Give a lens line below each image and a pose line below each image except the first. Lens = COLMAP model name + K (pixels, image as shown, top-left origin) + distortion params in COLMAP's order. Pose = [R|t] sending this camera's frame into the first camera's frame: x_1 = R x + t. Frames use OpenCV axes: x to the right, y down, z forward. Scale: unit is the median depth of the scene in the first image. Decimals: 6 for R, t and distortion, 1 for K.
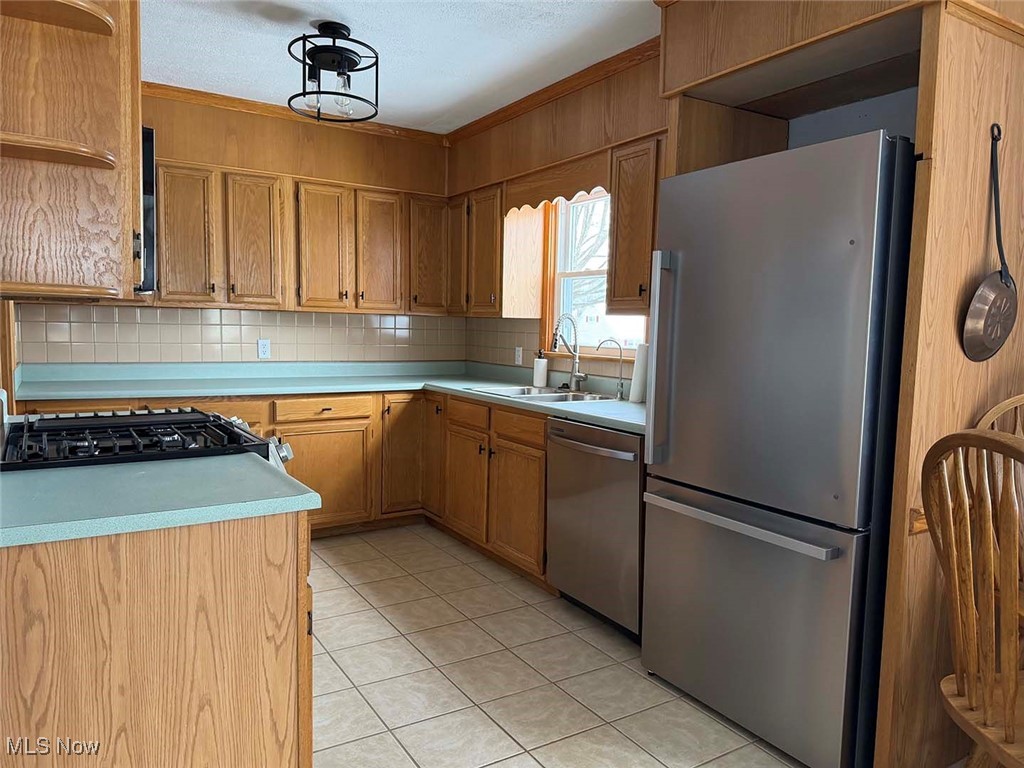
lens RADIAL K [[723.3, 0, 505.7], [0, 723.3, 385.5], [0, 0, 1]] dist [0.033109, -0.024892]
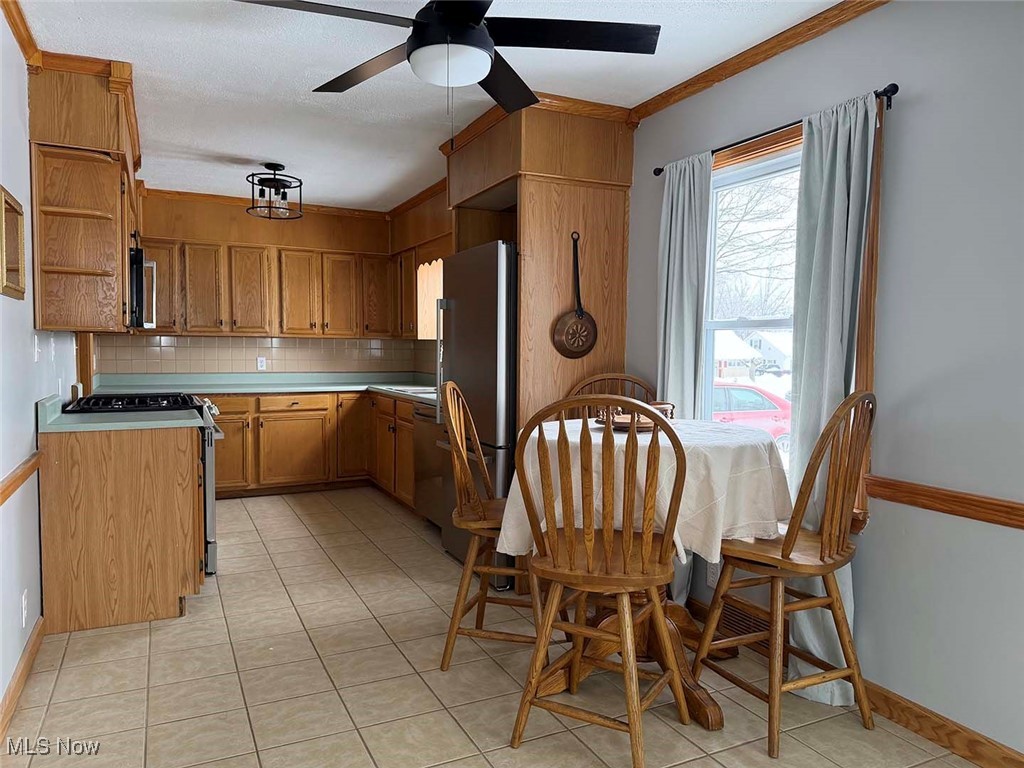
lens RADIAL K [[723.3, 0, 518.8], [0, 723.3, 384.0], [0, 0, 1]] dist [0.033109, -0.024892]
pose [[0.995026, -0.008038, -0.099295, 0.350467], [0.004434, 0.999325, -0.036460, 0.049300], [0.099521, 0.035838, 0.994390, -0.419559]]
